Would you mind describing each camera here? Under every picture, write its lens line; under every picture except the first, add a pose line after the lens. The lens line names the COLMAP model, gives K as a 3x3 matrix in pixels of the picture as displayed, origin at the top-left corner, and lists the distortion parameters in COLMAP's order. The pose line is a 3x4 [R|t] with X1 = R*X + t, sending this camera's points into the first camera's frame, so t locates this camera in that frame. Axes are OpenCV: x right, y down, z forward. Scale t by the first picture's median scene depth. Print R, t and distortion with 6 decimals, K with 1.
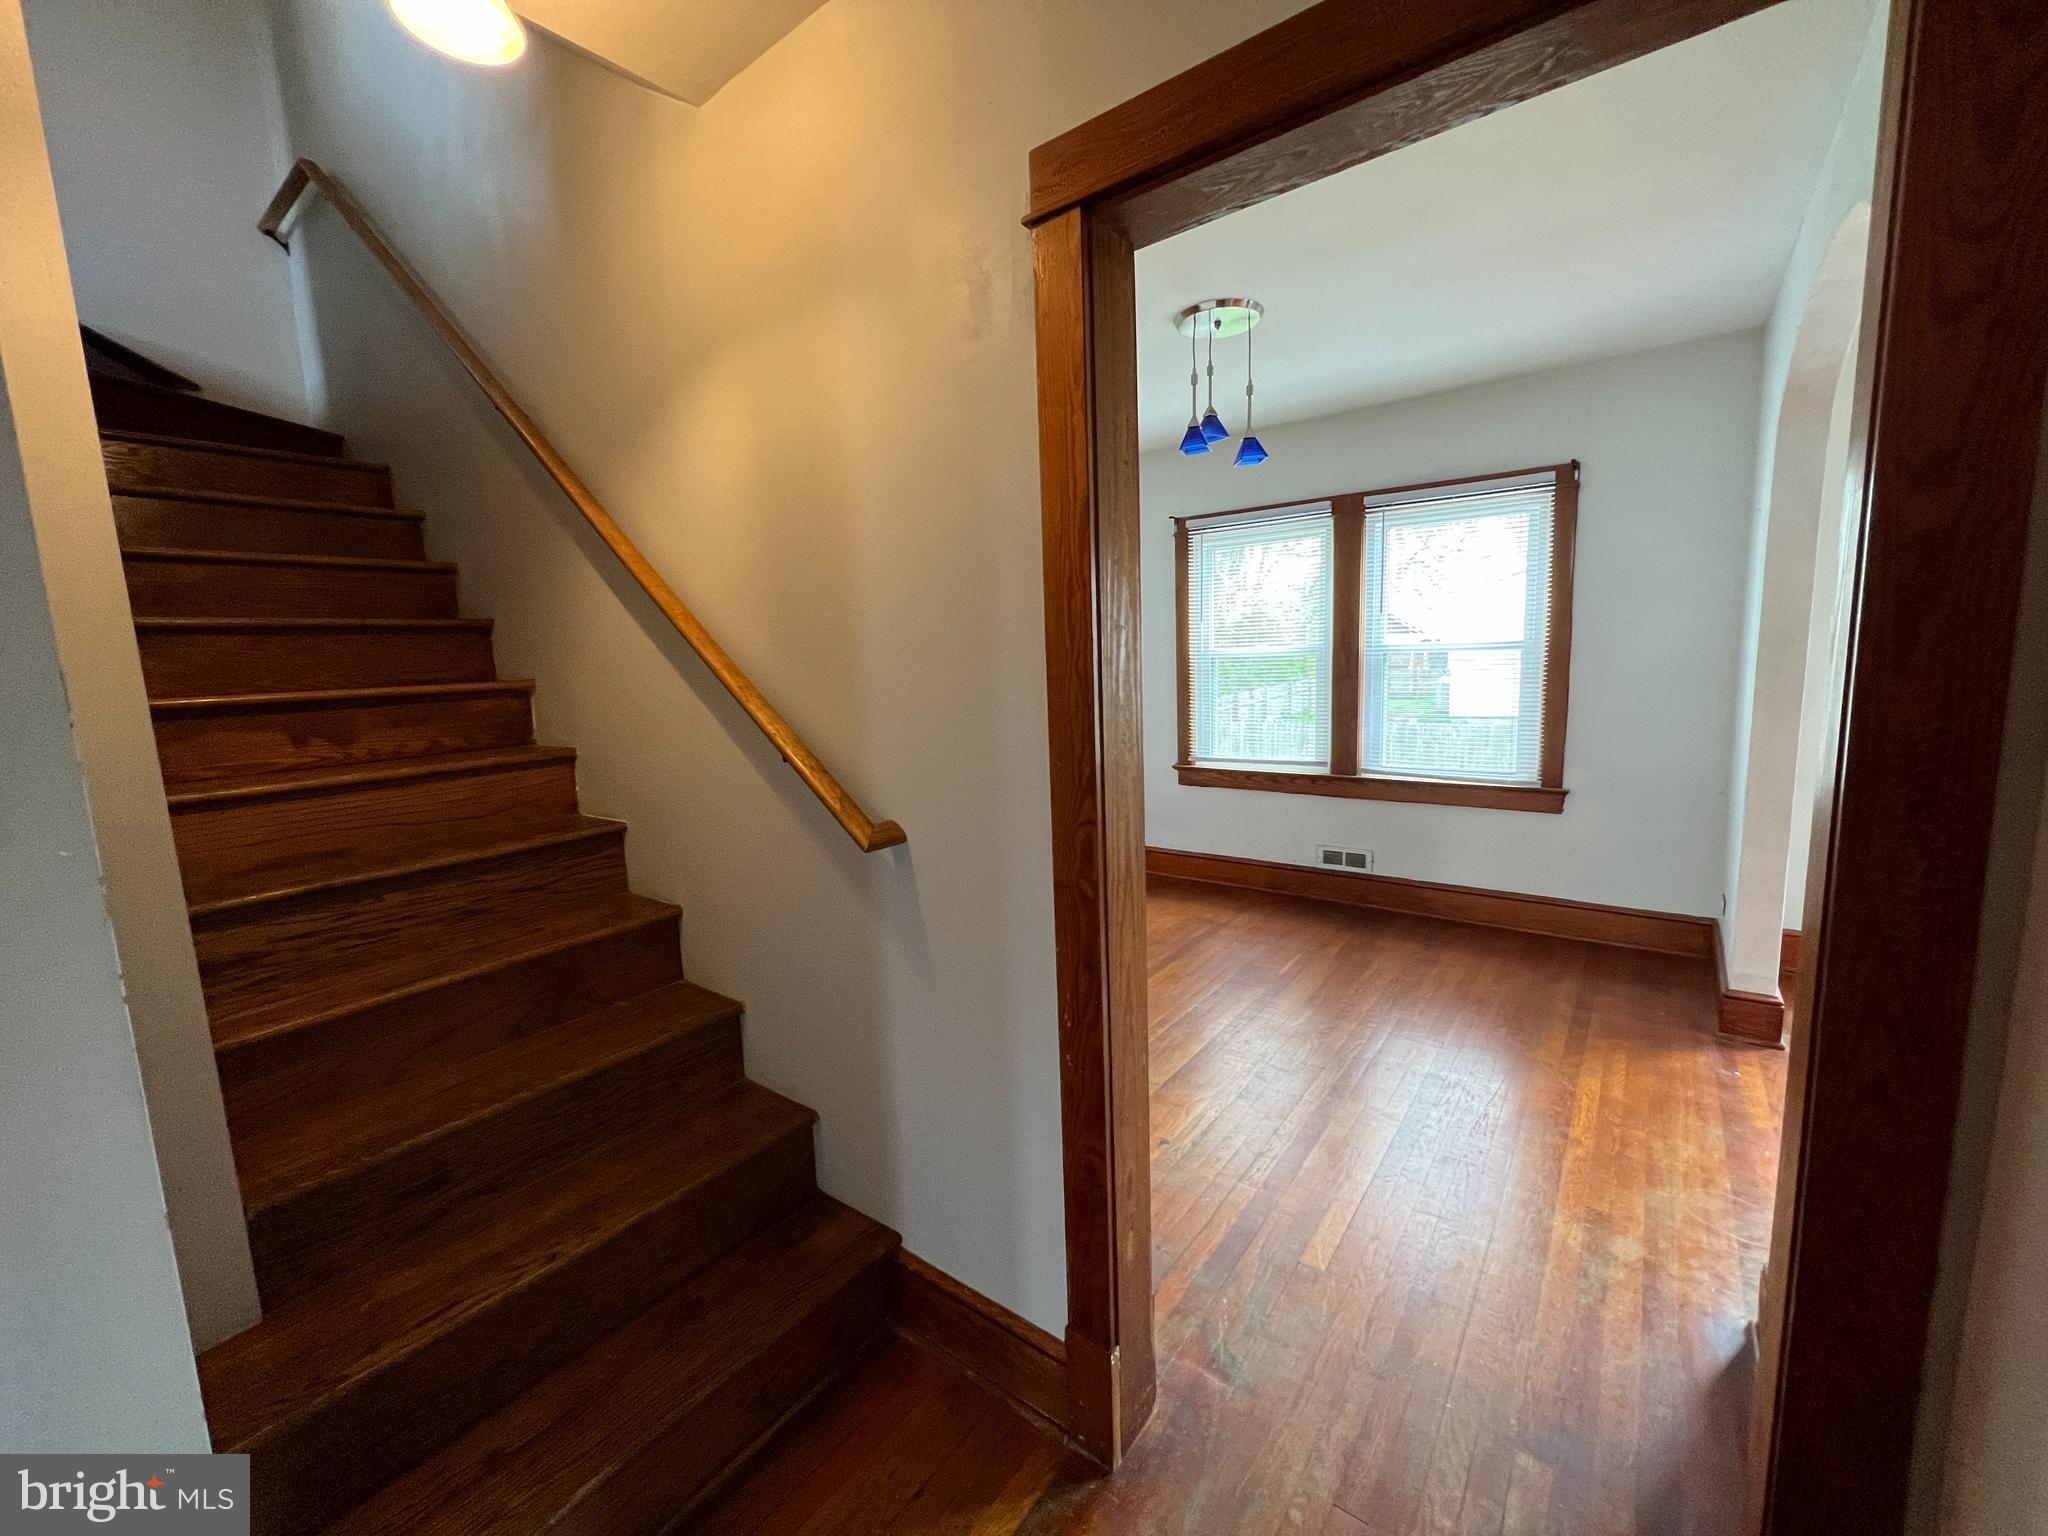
lens RADIAL K [[819.2, 0, 1020.9], [0, 819.2, 768.8], [0, 0, 1]] dist [-0.000793, 0.000225]
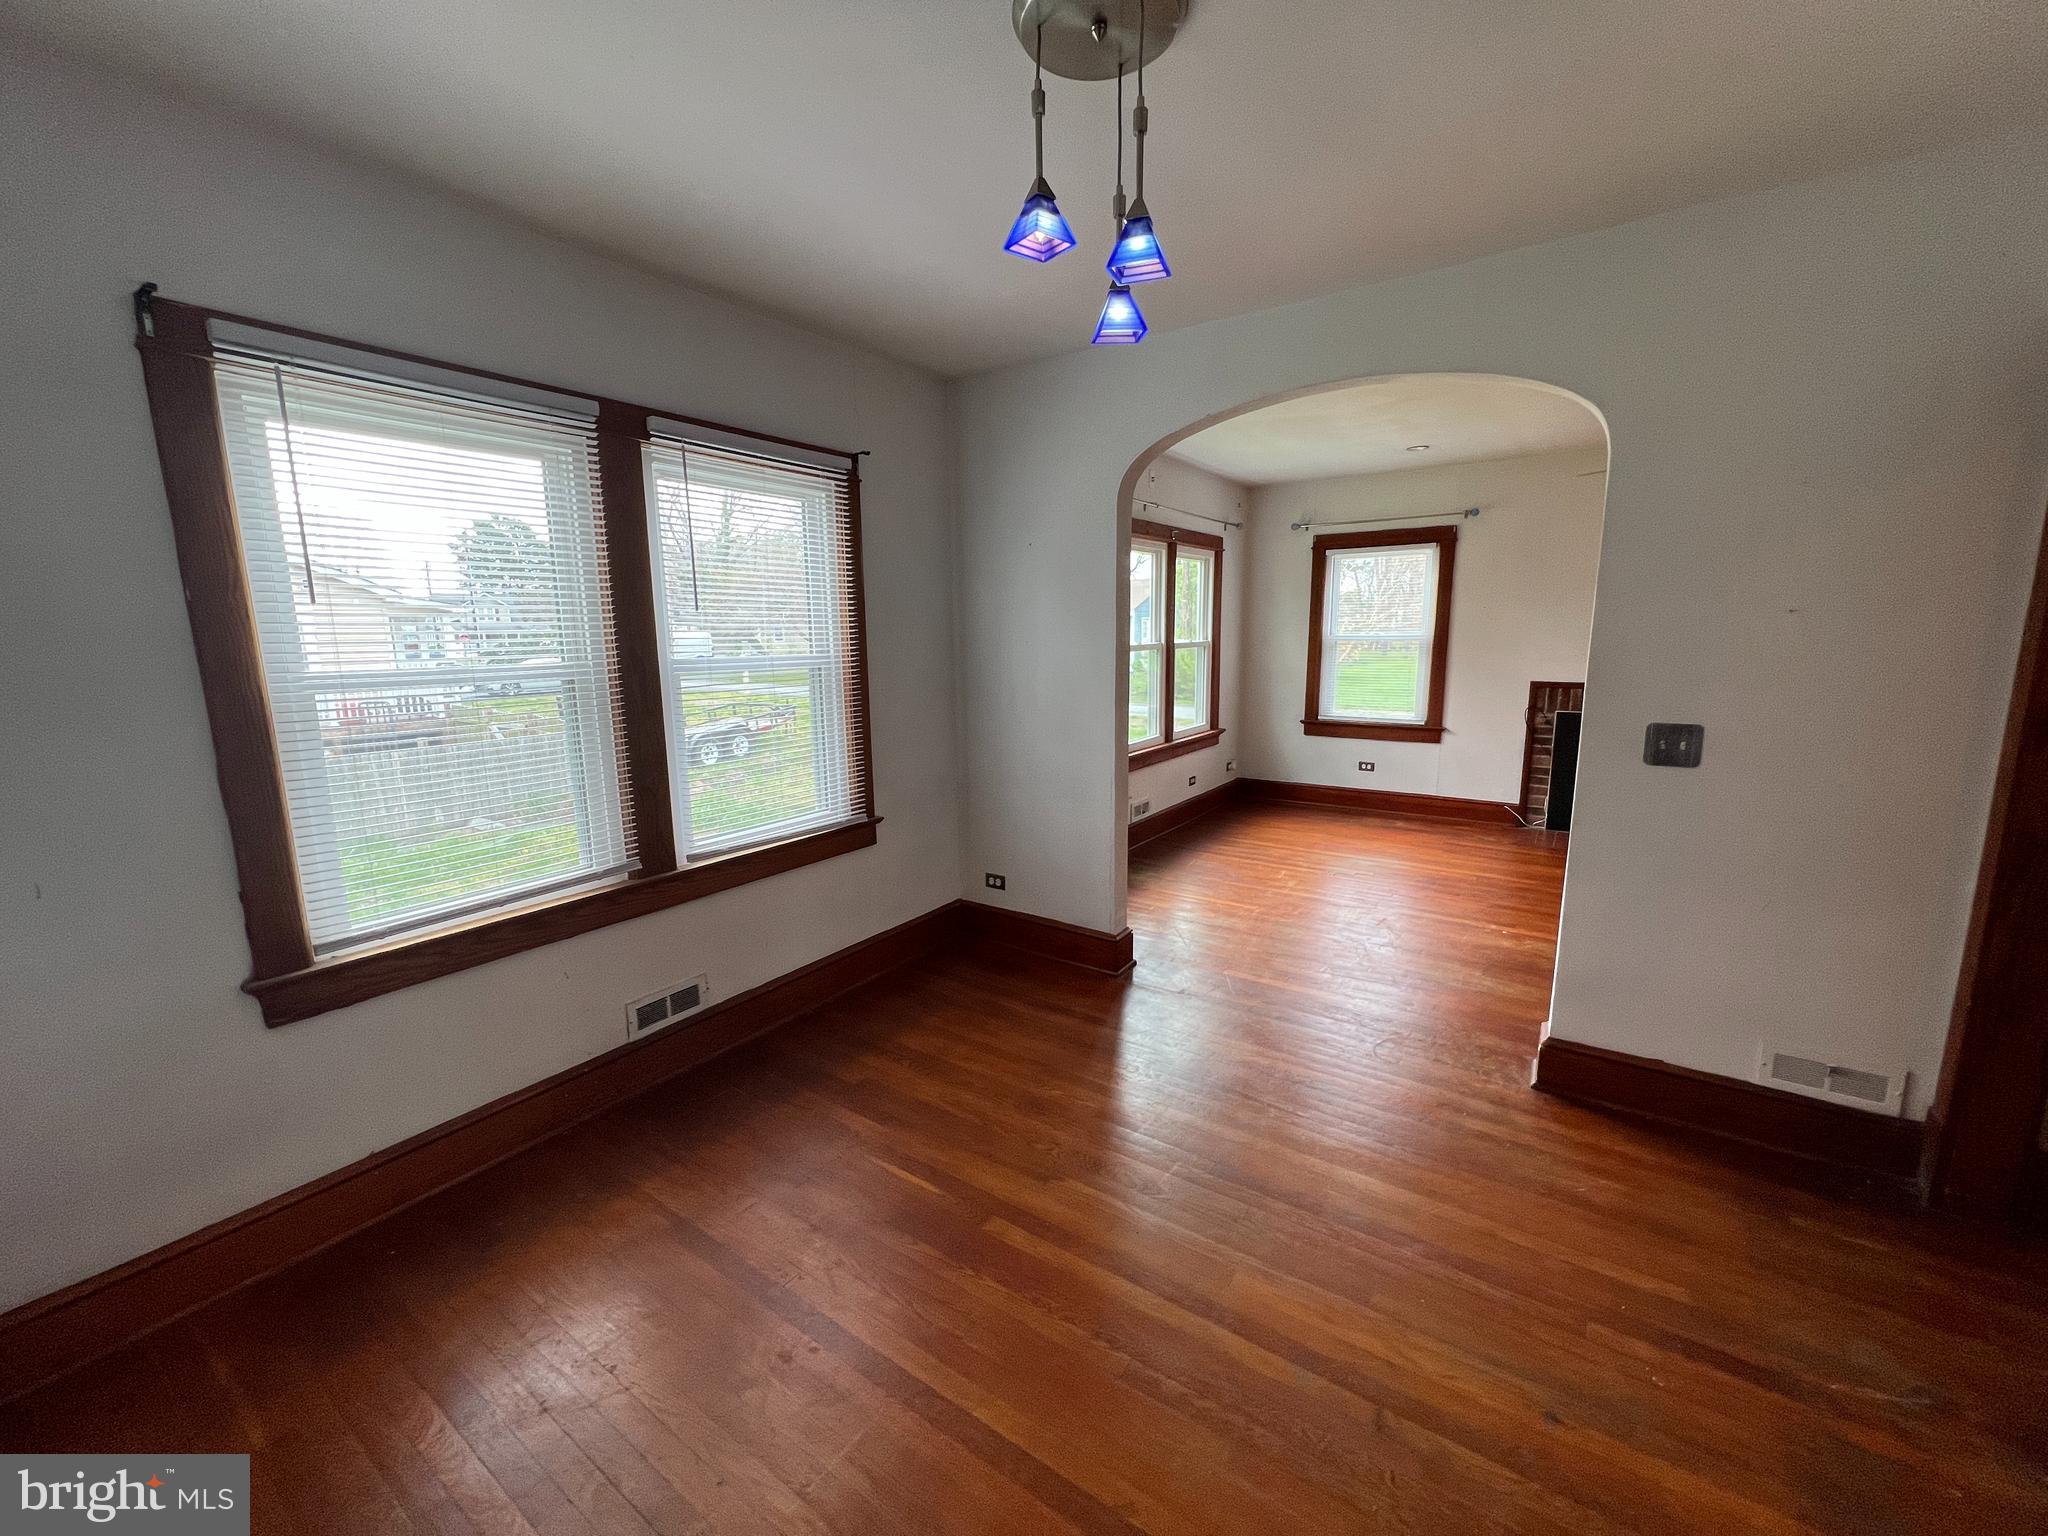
lens RADIAL K [[819.2, 0, 1020.9], [0, 819.2, 768.8], [0, 0, 1]] dist [-0.000793, 0.000225]
pose [[-0.030416, -0.134832, 0.990402, -0.202855], [0.155241, 0.978199, 0.137938, -0.109977], [-0.987408, 0.157946, -0.008822, 0.723573]]
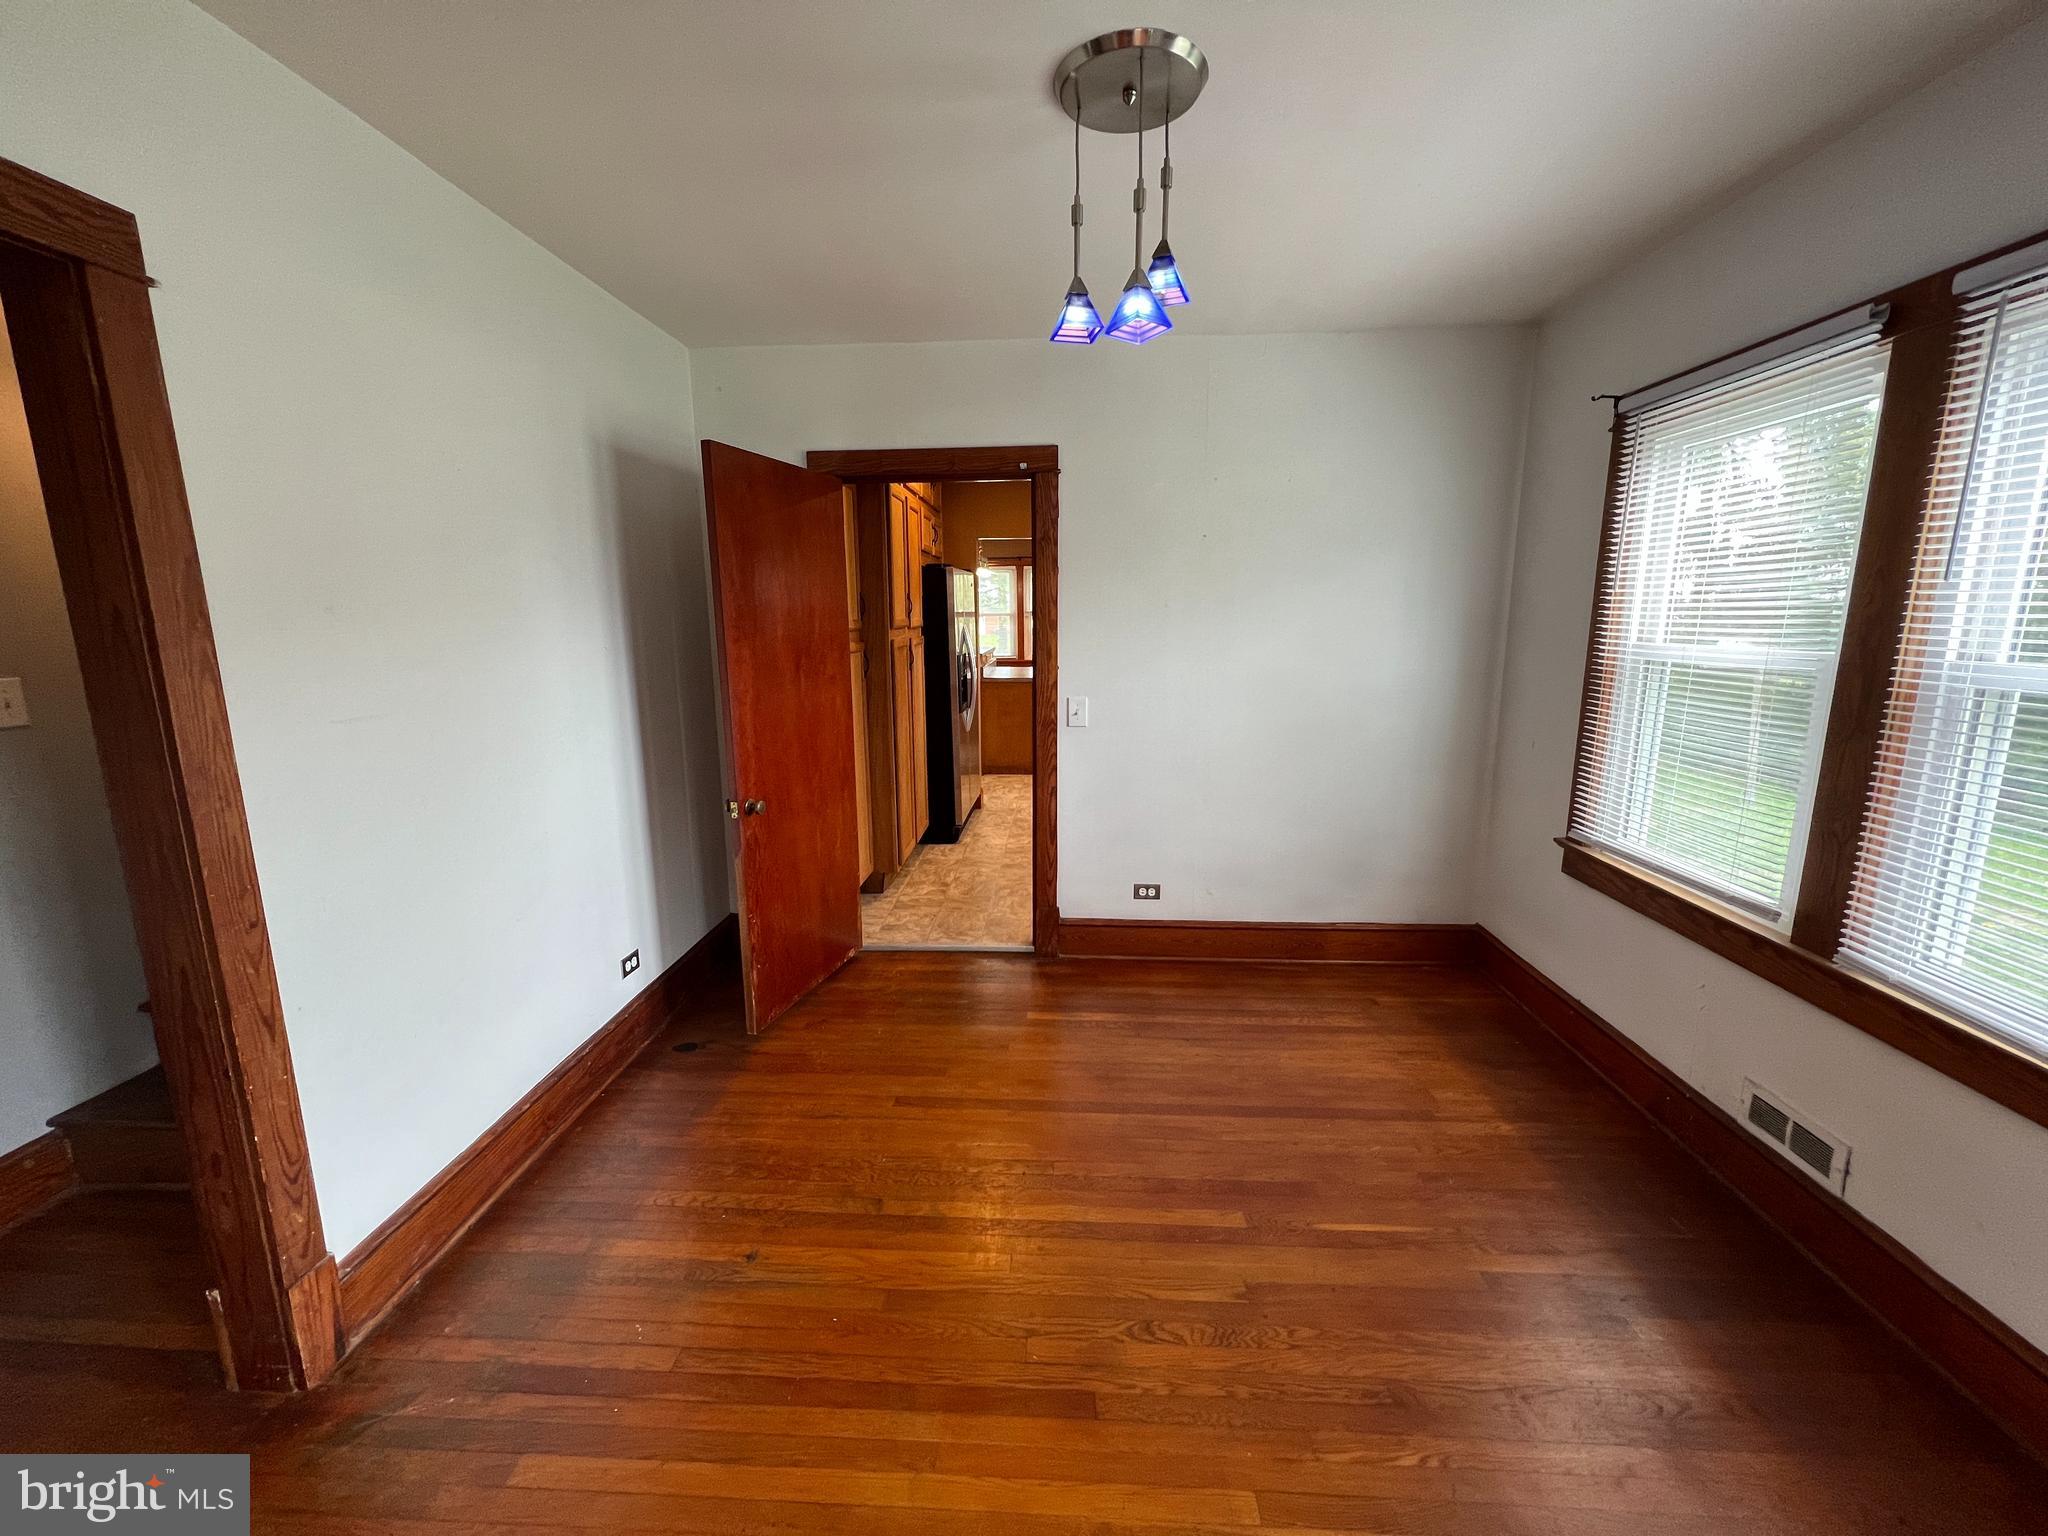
lens RADIAL K [[819.2, 0, 1020.9], [0, 819.2, 768.8], [0, 0, 1]] dist [-0.000793, 0.000225]
pose [[0.569019, 0.191968, -0.799604, 0.481138], [-0.125617, 0.981249, 0.146185, -0.099687], [0.812673, 0.017262, 0.582464, 0.397439]]
